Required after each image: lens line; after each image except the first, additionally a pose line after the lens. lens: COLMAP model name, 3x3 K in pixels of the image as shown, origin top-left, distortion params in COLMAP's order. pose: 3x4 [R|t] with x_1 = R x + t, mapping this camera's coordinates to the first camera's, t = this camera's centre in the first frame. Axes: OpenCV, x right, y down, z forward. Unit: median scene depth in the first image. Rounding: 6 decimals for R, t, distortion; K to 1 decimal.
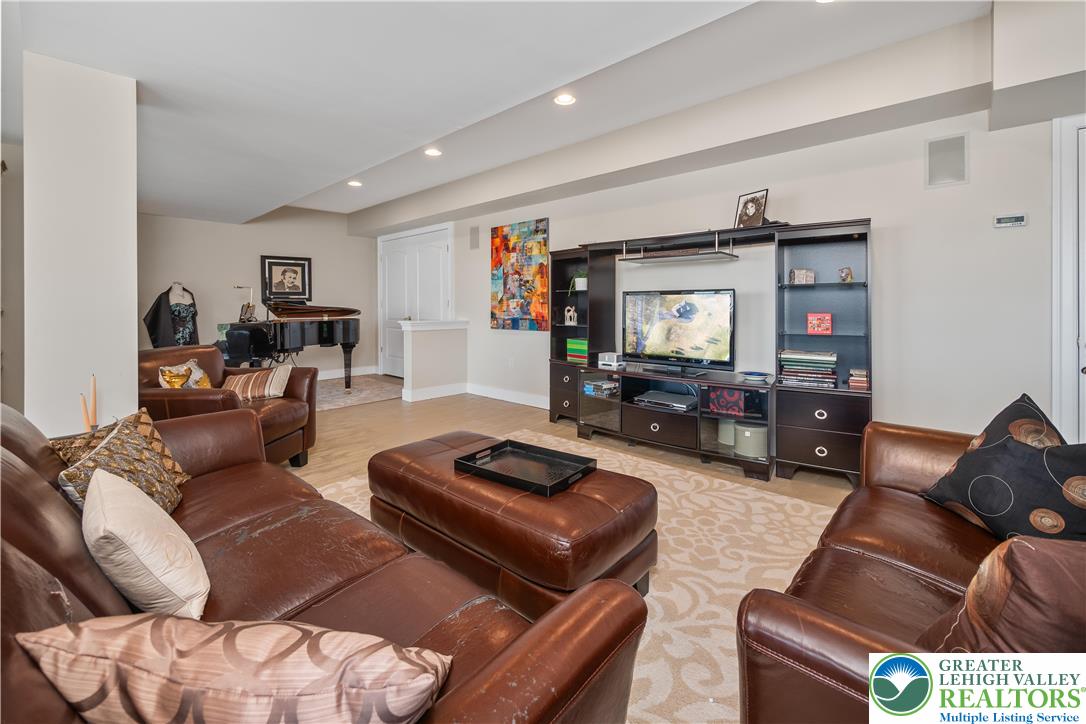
lens RADIAL K [[460.1, 0, 543.1], [0, 460.1, 307.4], [0, 0, 1]] dist [-0.007169, 0.000002]
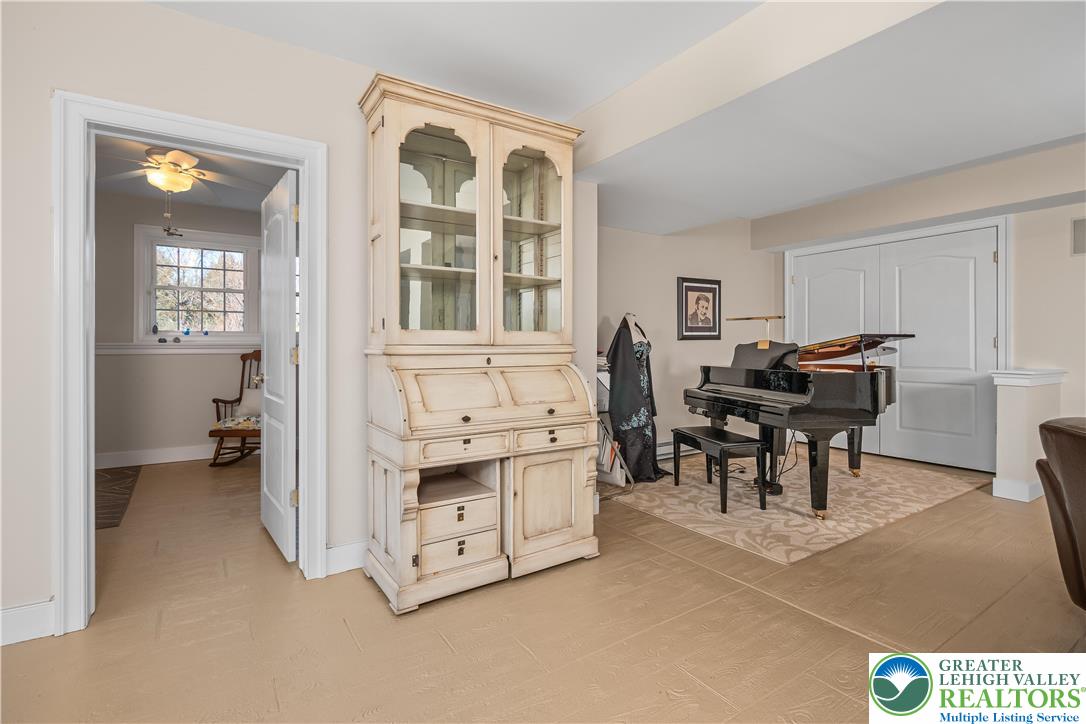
lens RADIAL K [[511.1, 0, 541.8], [0, 511.1, 351.2], [0, 0, 1]] dist [0.001905, 0.000701]
pose [[0.966647, 0.003359, -0.256091, -0.724198], [-0.002057, 0.999984, 0.005351, 0.001905], [0.256104, -0.004646, 0.966638, 0.173068]]
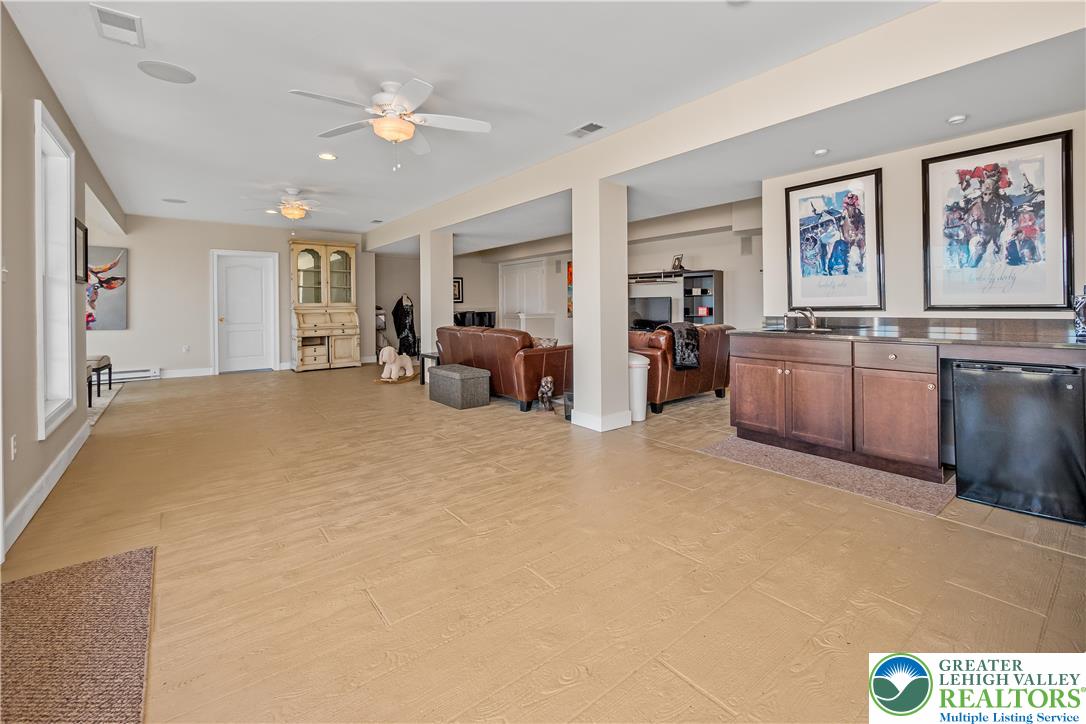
lens RADIAL K [[460.1, 0, 555.1], [0, 460.1, 306.8], [0, 0, 1]] dist [-0.007169, 0.000002]
pose [[0.989469, -0.007588, -0.144543, 0.100193], [0.007770, 0.999970, 0.000697, 0.003096], [0.144534, -0.001813, 0.989498, -0.809033]]
